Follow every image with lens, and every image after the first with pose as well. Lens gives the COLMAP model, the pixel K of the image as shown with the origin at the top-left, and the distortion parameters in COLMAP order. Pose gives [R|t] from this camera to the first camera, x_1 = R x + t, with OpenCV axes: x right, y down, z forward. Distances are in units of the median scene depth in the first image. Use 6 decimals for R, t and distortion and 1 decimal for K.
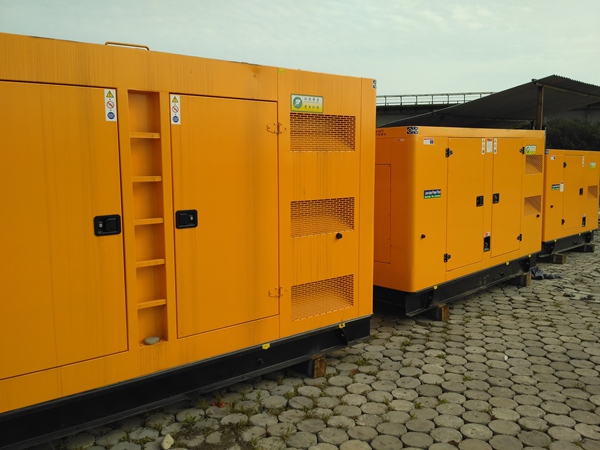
lens RADIAL K [[542.0, 0, 301.2], [0, 542.0, 232.2], [0, 0, 1]] dist [0.130955, -0.257909]
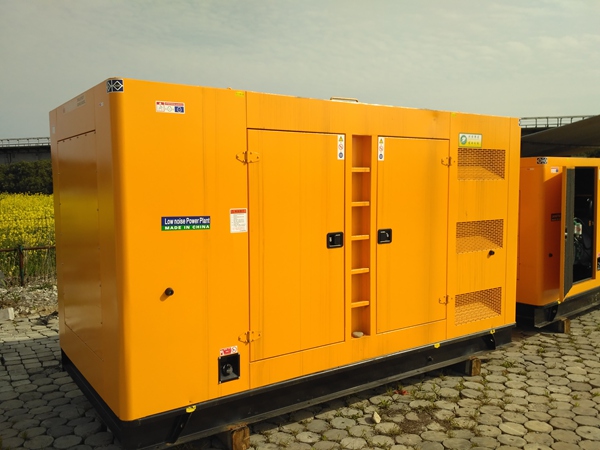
lens RADIAL K [[542.0, 0, 301.2], [0, 542.0, 232.2], [0, 0, 1]] dist [0.130955, -0.257909]
pose [[0.997283, 0.004241, -0.073539, -0.250569], [-0.007642, 0.998911, -0.046033, 0.020292], [0.073264, 0.046470, 0.996229, -0.195391]]
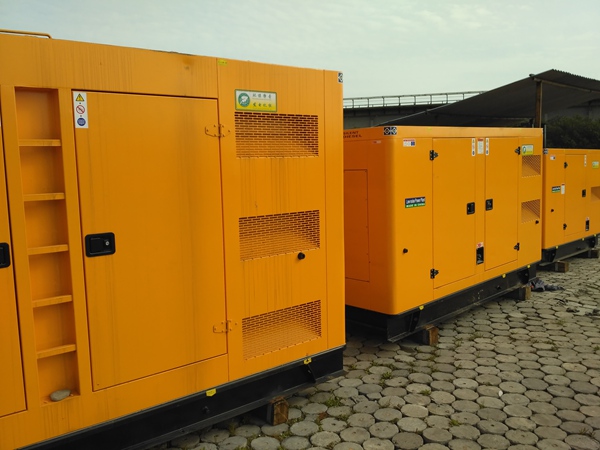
lens RADIAL K [[542.0, 0, 301.2], [0, 542.0, 232.2], [0, 0, 1]] dist [0.130955, -0.257909]
pose [[0.999835, -0.017668, -0.004311, 0.074888], [0.017650, 0.999835, -0.004178, -0.027306], [0.004384, 0.004102, 0.999982, 0.149859]]
